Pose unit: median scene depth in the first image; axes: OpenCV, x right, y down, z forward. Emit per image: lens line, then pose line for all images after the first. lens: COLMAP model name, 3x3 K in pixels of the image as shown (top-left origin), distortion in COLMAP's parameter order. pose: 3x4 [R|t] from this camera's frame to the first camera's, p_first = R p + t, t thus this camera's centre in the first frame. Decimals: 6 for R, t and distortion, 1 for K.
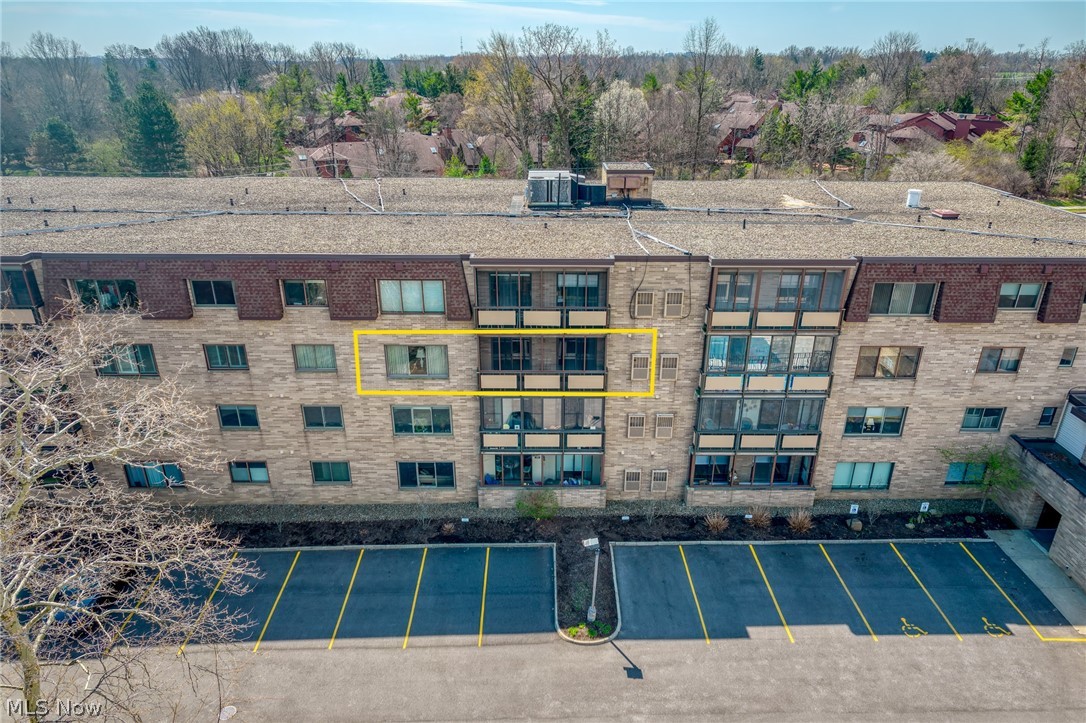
lens RADIAL K [[698.8, 0, 543.0], [0, 698.8, 361.5], [0, 0, 1]] dist [0.005945, -0.001359]
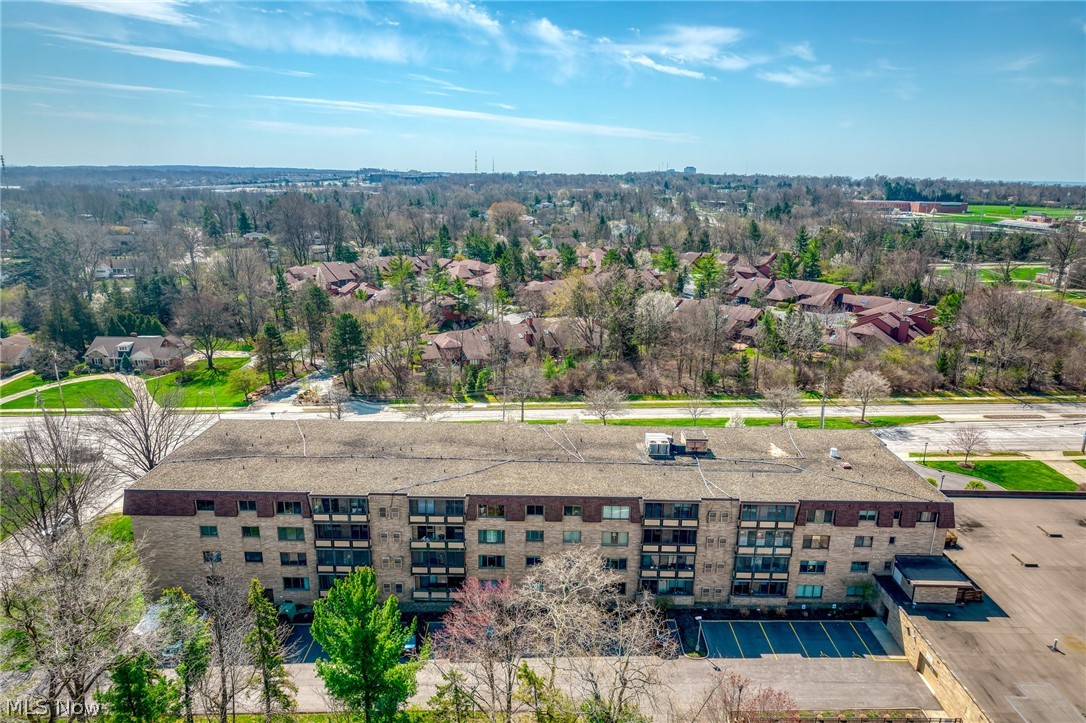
lens RADIAL K [[697.2, 0, 546.4], [0, 697.2, 358.0], [0, 0, 1]] dist [0.000095, -0.000586]
pose [[0.999914, 0.013003, -0.001625, -0.412212], [-0.013102, 0.989993, -0.140506, -0.266989], [-0.000218, 0.140515, 0.990079, -1.391328]]
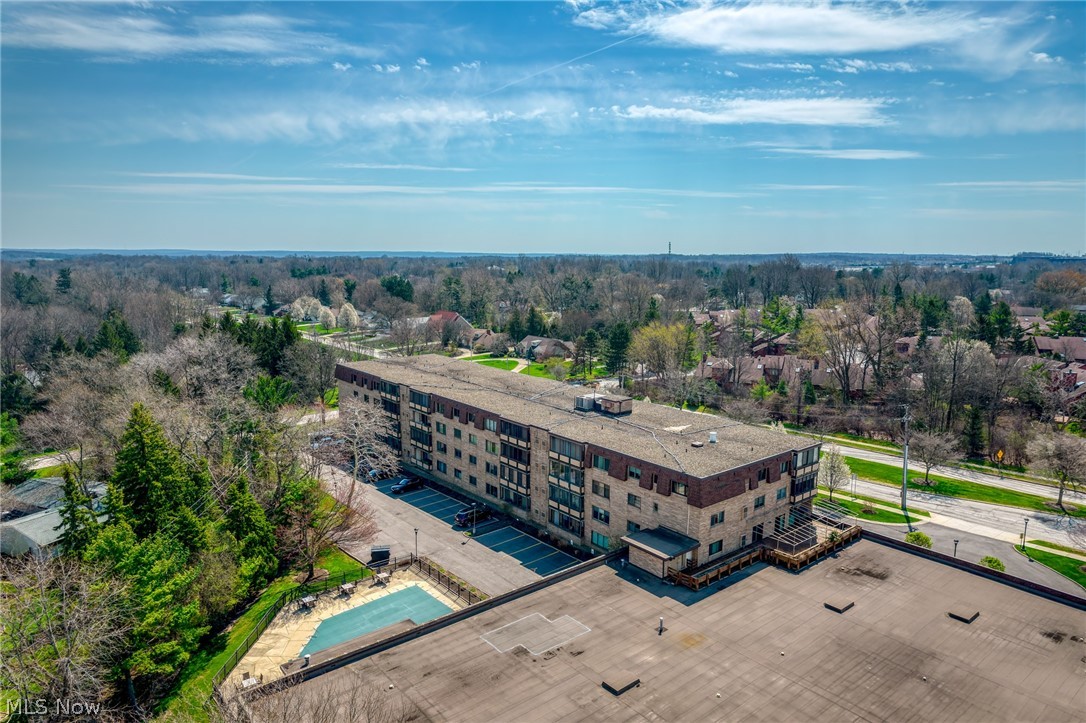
lens RADIAL K [[698.8, 0, 543.0], [0, 698.8, 361.5], [0, 0, 1]] dist [0.005945, -0.001359]
pose [[0.626426, 0.120075, -0.770177, 2.189991], [-0.310367, 0.944785, -0.105140, -0.100114], [0.715027, 0.304900, 0.629105, -0.823124]]
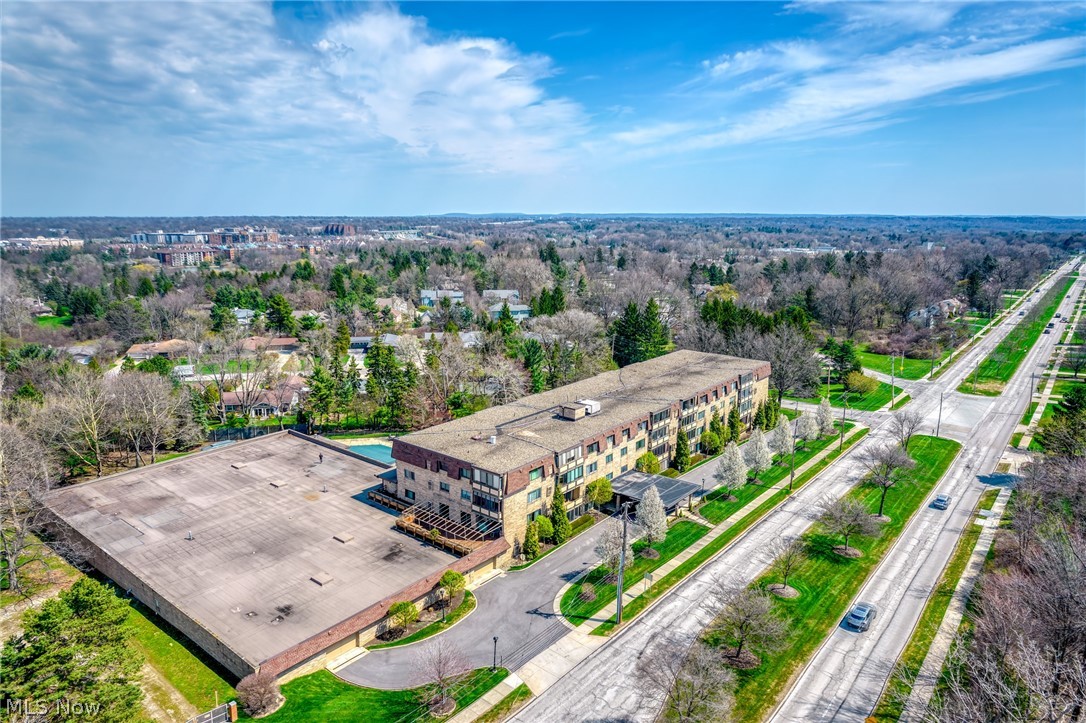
lens RADIAL K [[698.8, 0, 543.0], [0, 698.8, 361.5], [0, 0, 1]] dist [0.005945, -0.001359]
pose [[-0.644027, 0.157854, -0.748539, 2.766023], [-0.307718, 0.842374, 0.442397, -2.002958], [0.700385, 0.515255, -0.493937, 2.760794]]
